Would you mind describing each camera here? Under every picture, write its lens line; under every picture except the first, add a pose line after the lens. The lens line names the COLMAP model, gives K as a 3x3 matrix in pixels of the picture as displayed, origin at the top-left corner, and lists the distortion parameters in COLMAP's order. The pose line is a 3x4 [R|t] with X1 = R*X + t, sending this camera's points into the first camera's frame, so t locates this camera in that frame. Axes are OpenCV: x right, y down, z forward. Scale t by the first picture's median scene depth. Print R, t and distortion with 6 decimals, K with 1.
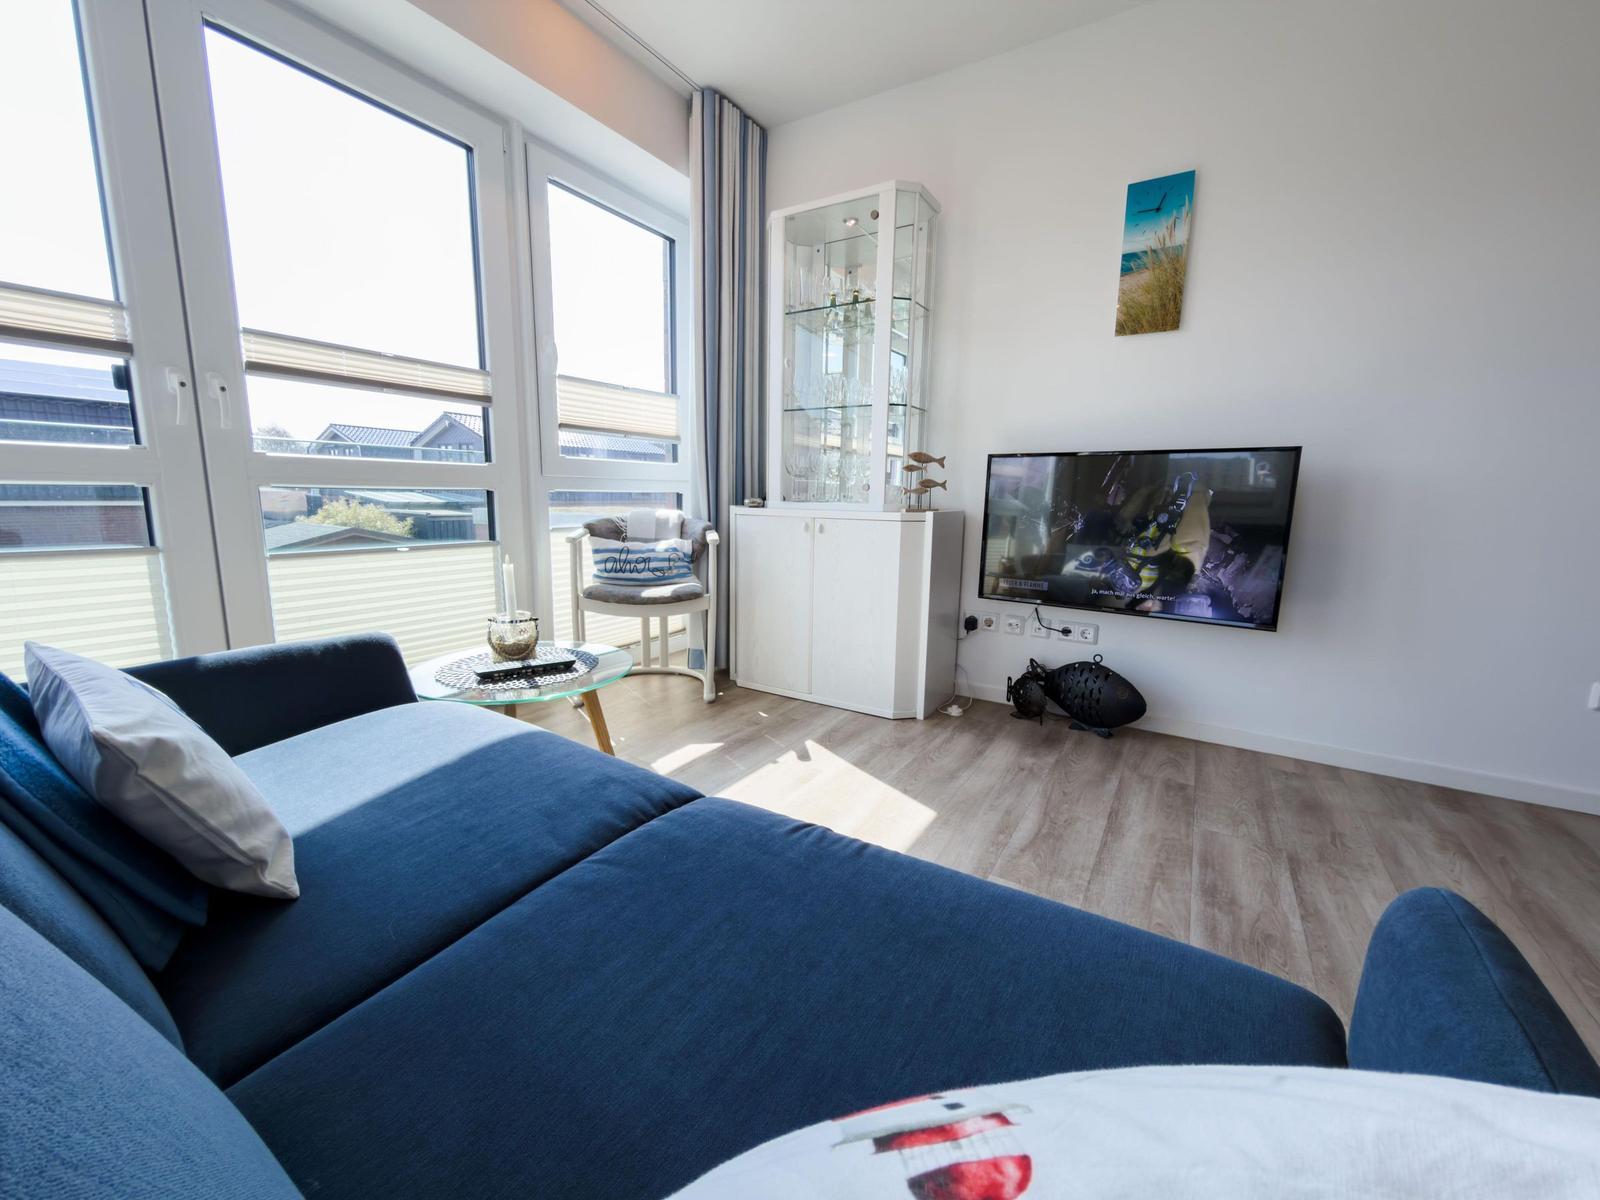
lens RADIAL K [[644.6, 0, 797.6], [0, 644.6, 596.5], [0, 0, 1]] dist [0.003841, 0.000559]
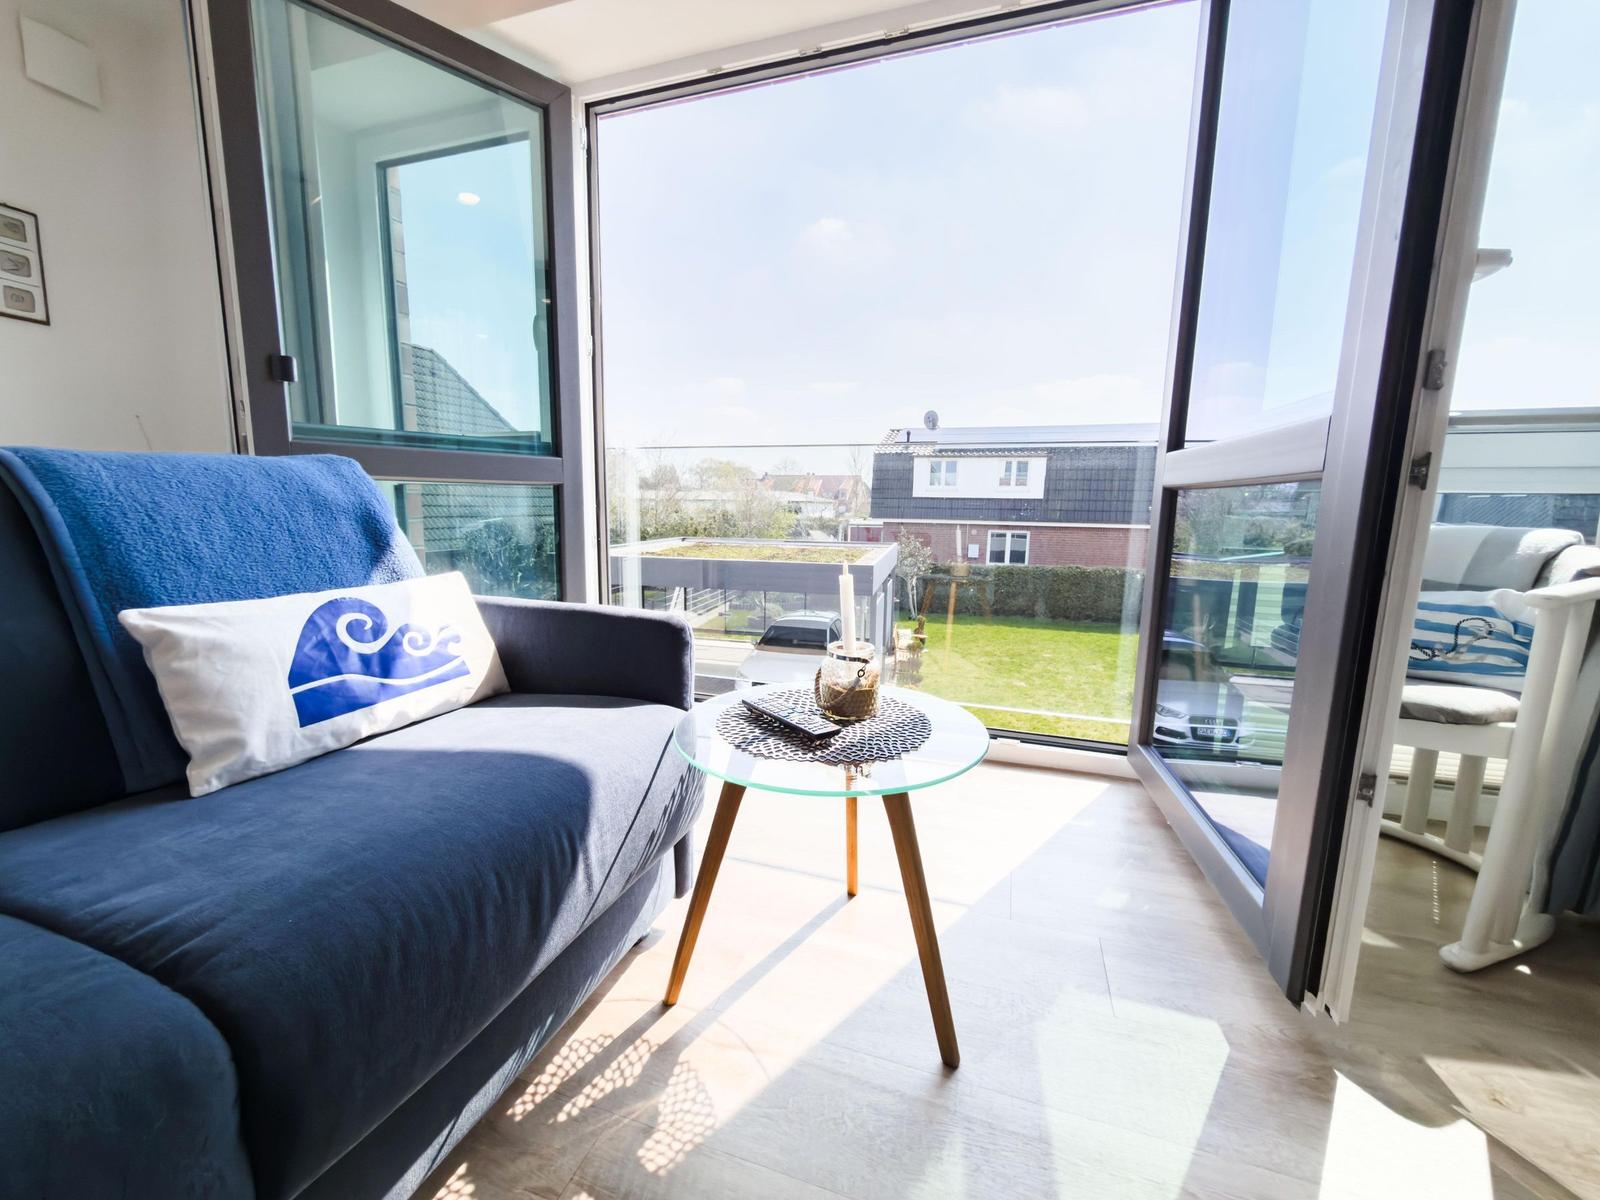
lens RADIAL K [[646.2, 0, 800.9], [0, 646.2, 596.4], [0, 0, 1]] dist [0.000354, 0.000105]
pose [[0.234864, 0.118107, -0.964826, 0.159919], [-0.163389, 0.983265, 0.080591, -0.047511], [0.958198, 0.138714, 0.250231, 0.486274]]
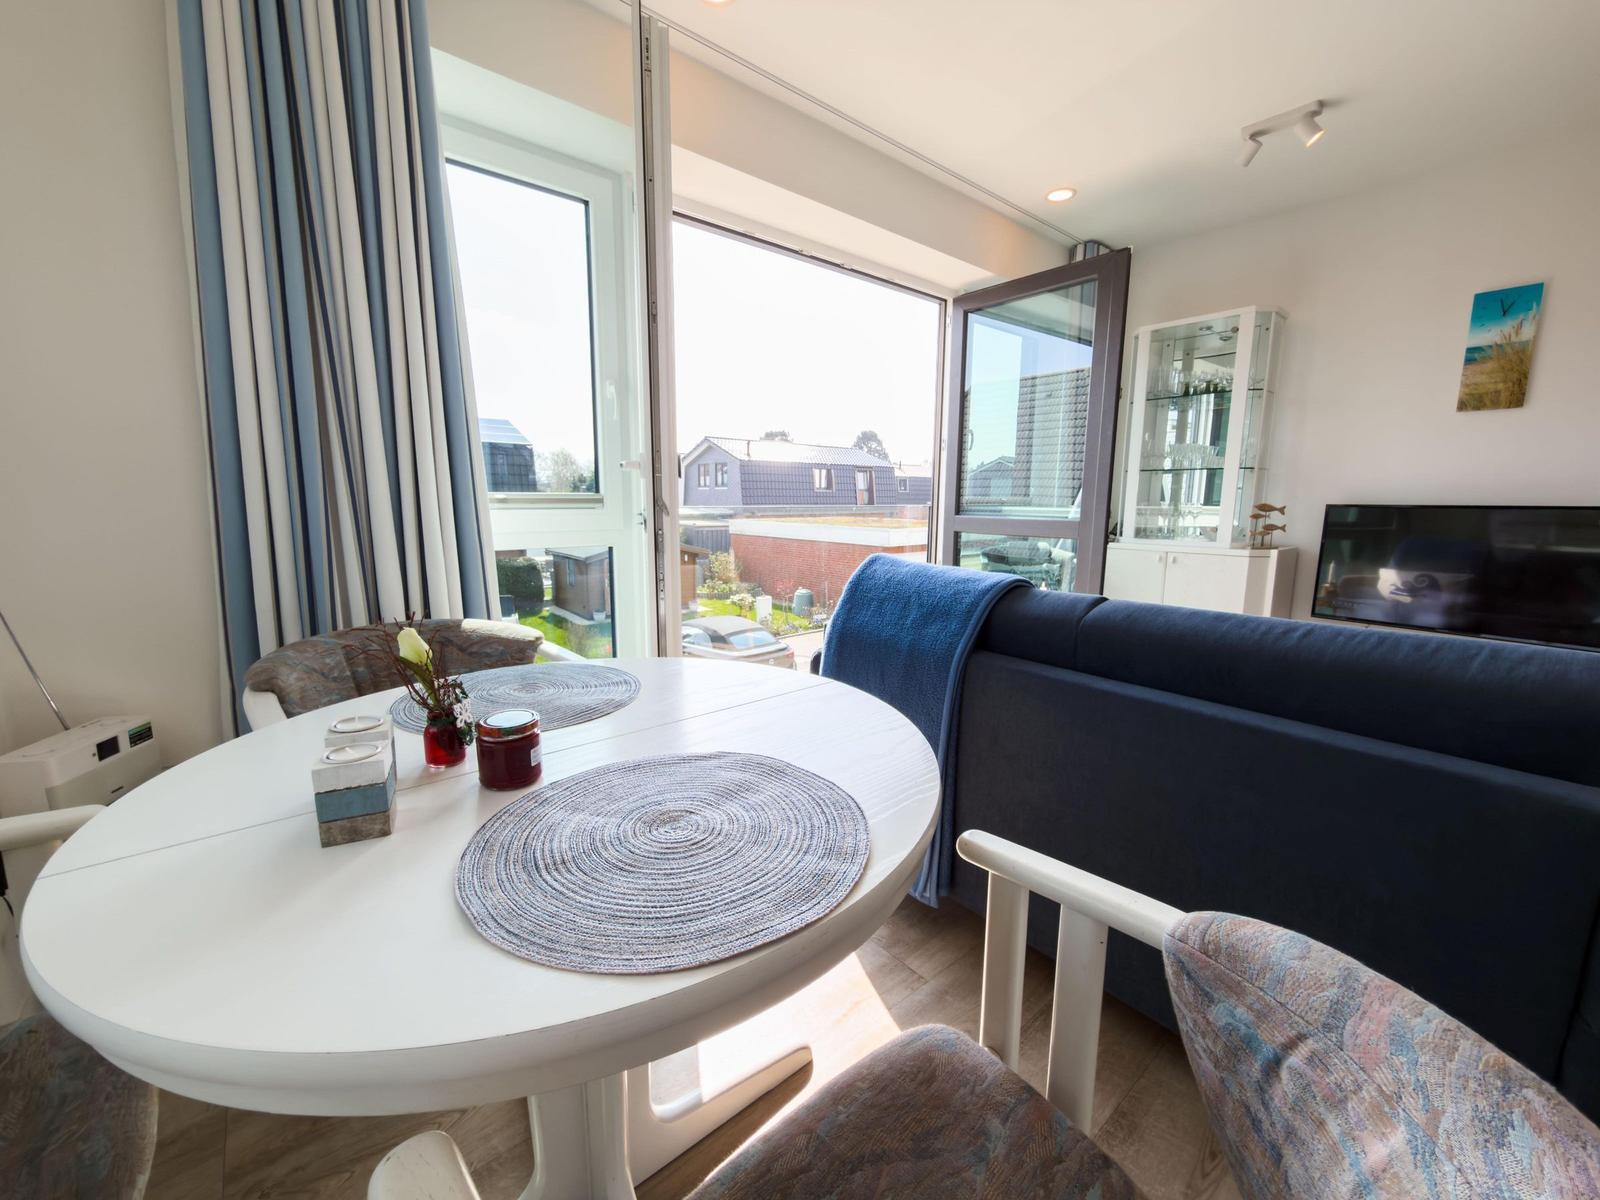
lens RADIAL K [[644.6, 0, 800.8], [0, 644.6, 600.7], [0, 0, 1]] dist [0.003841, 0.000559]
pose [[0.957794, 0.030310, -0.285853, -0.328844], [-0.030667, 0.999524, 0.003229, -0.001610], [0.285814, 0.005674, 0.958268, -0.522317]]
